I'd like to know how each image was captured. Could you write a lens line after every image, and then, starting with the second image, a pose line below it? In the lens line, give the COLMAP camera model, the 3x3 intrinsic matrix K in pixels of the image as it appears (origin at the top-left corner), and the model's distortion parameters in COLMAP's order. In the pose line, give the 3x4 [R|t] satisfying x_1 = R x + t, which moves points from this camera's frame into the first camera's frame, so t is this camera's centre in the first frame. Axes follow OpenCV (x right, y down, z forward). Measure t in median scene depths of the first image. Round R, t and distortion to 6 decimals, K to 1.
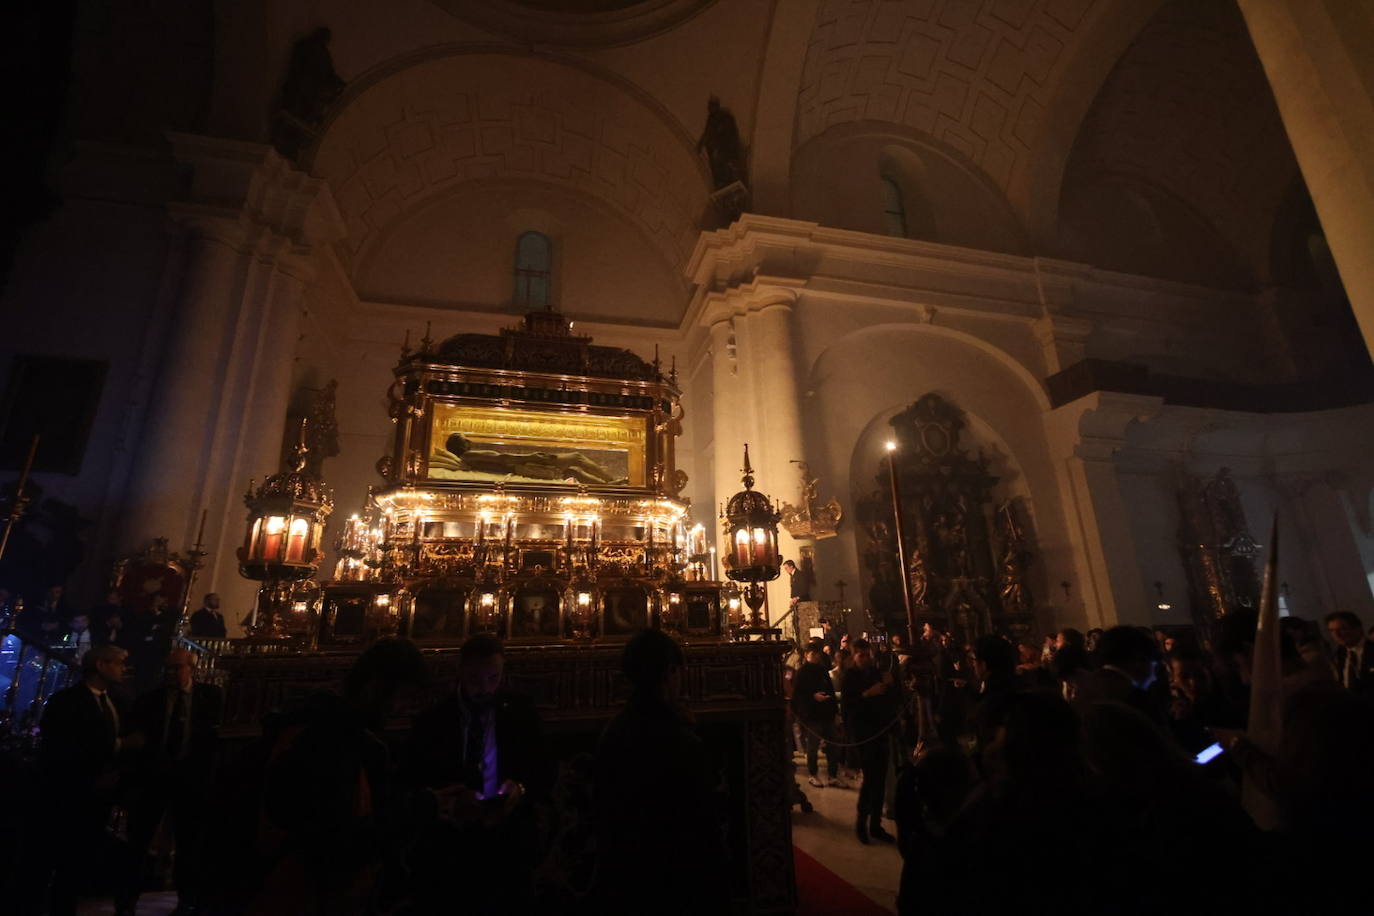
lens RADIAL K [[605.6, 0, 695.8], [0, 605.6, 455.7], [0, 0, 1]] dist [0.000787, -0.011259]
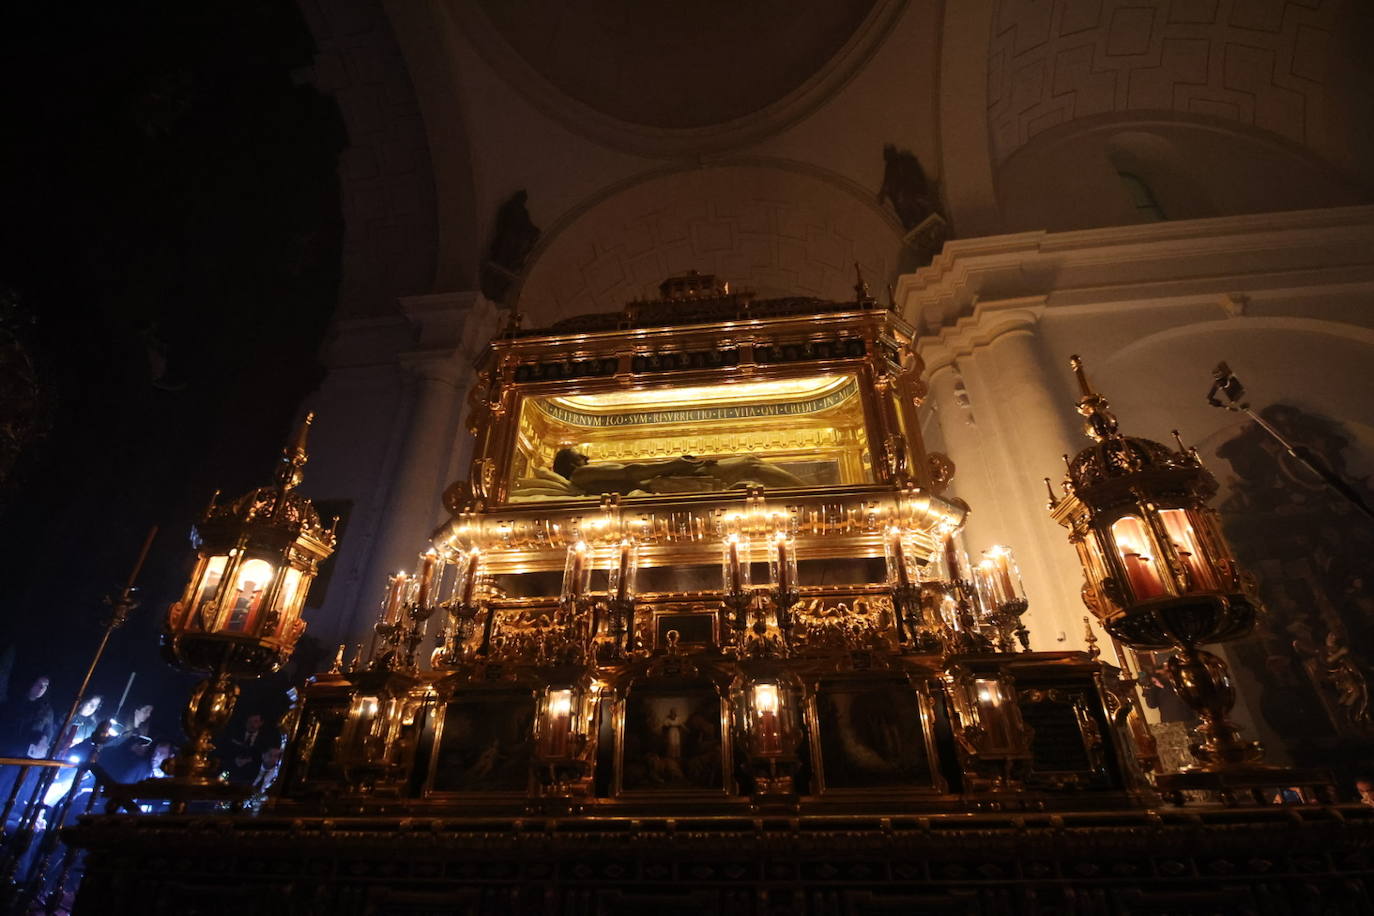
lens RADIAL K [[605.6, 0, 695.8], [0, 605.6, 455.7], [0, 0, 1]] dist [0.000787, -0.011259]
pose [[0.929082, -0.162359, -0.332335, -0.046536], [0.094879, 0.973058, -0.210132, 0.121556], [0.357498, 0.163698, 0.919455, 0.437973]]
